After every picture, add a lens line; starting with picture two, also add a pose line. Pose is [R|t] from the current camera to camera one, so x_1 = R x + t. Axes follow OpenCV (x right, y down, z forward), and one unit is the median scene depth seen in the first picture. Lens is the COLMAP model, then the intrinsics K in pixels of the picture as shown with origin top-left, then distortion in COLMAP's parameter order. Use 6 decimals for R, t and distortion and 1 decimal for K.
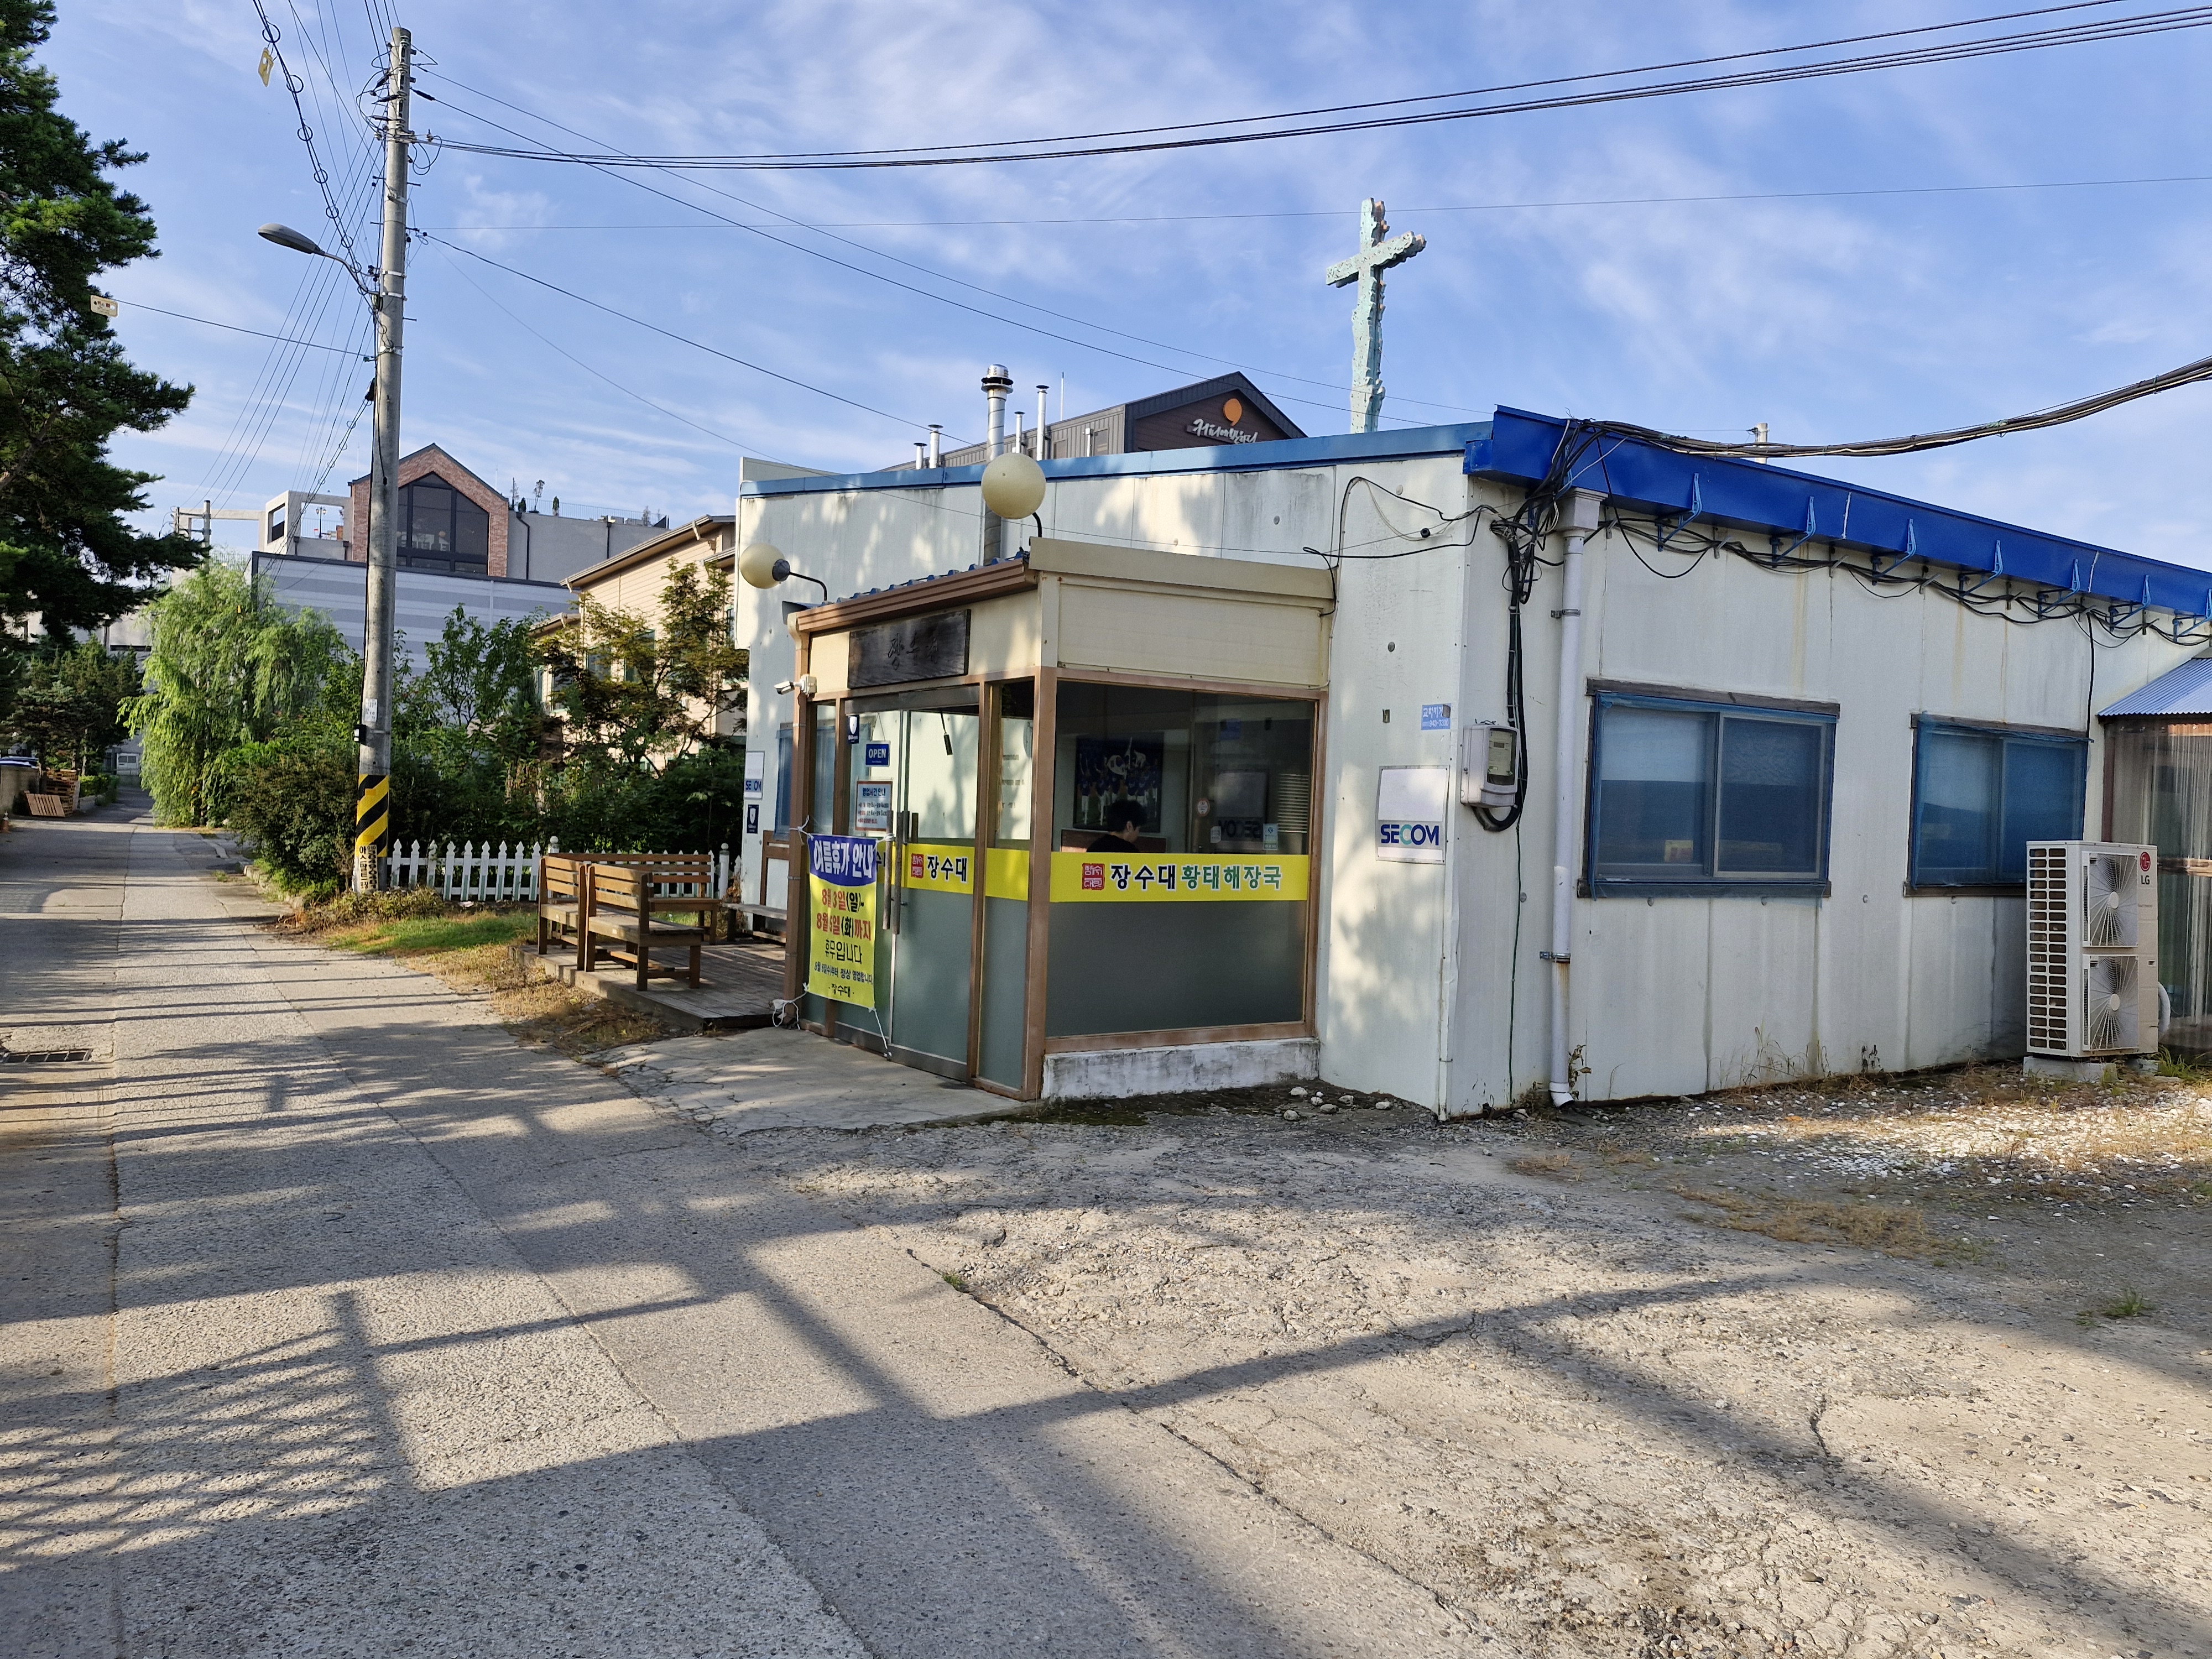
lens RADIAL K [[1573.7, 0, 1106.2], [0, 1573.7, 828.1], [0, 0, 1]] dist [0.009294, -0.005108]
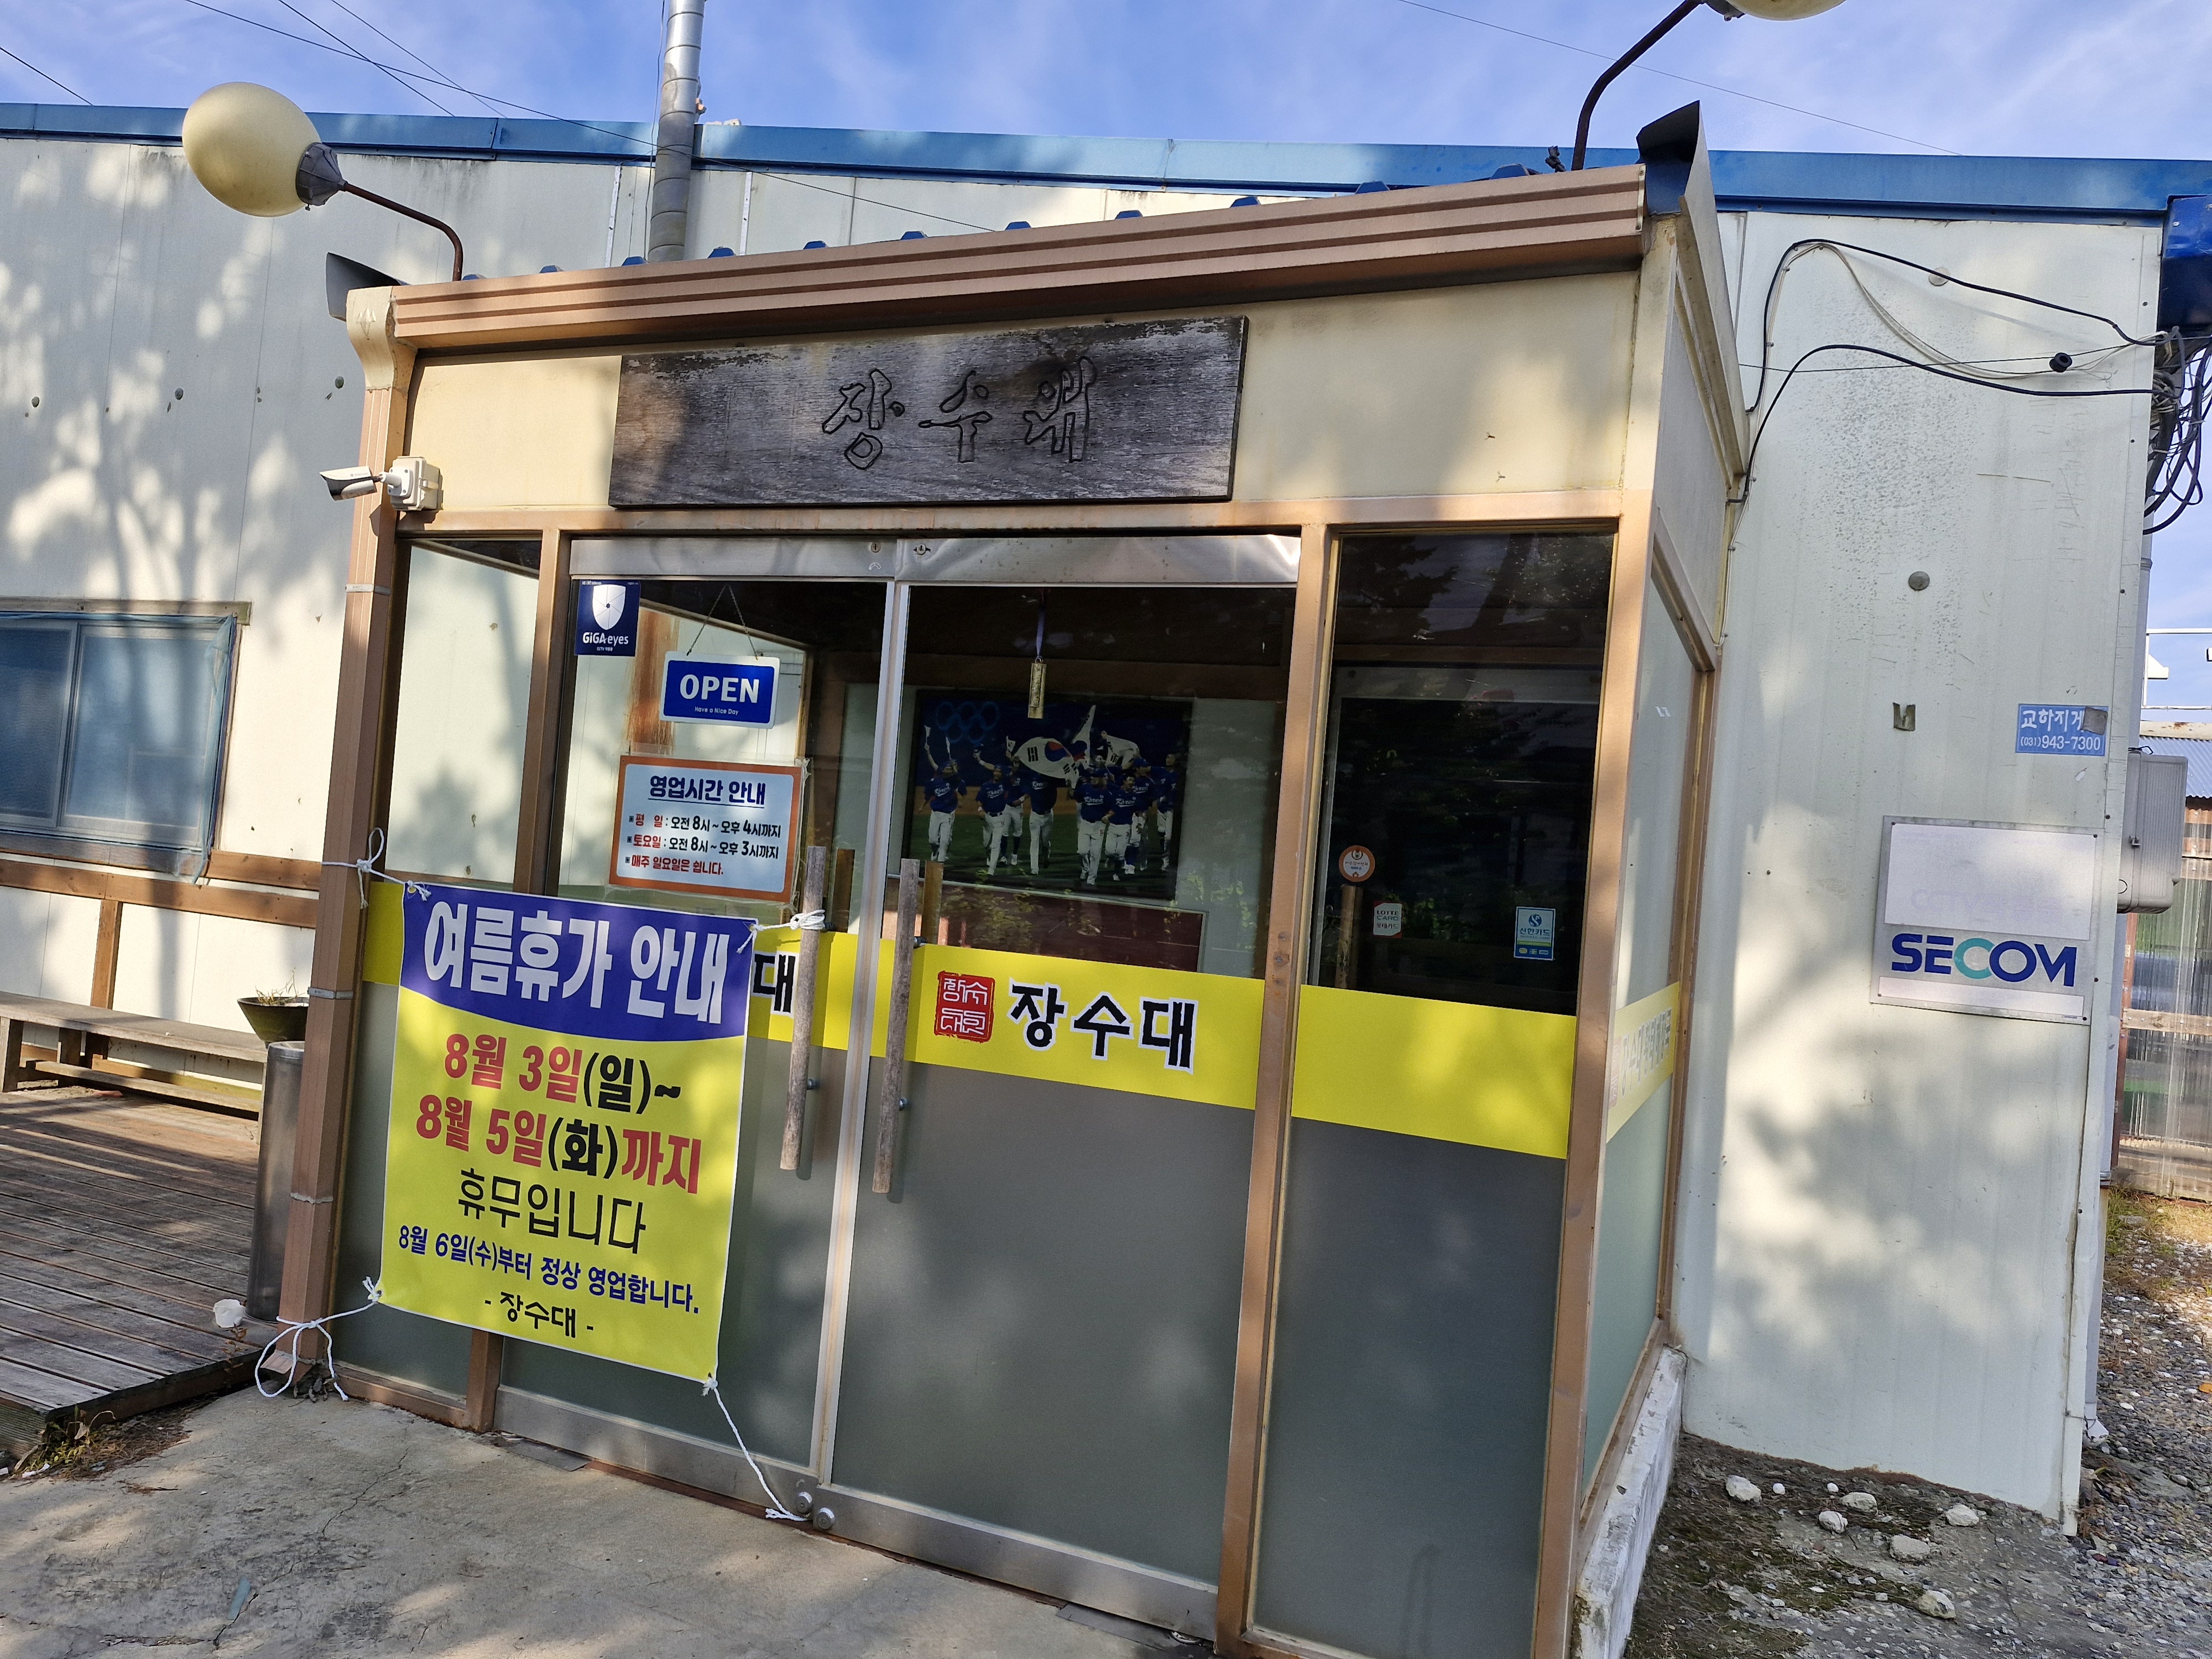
lens RADIAL K [[1573.7, 0, 1110.4], [0, 1573.7, 826.8], [0, 0, 1]] dist [0.009294, -0.005108]
pose [[0.832799, 0.051809, 0.551146, -0.278963], [-0.053687, 0.998477, -0.012737, -0.014685], [-0.550966, -0.018982, 0.834312, 0.647771]]
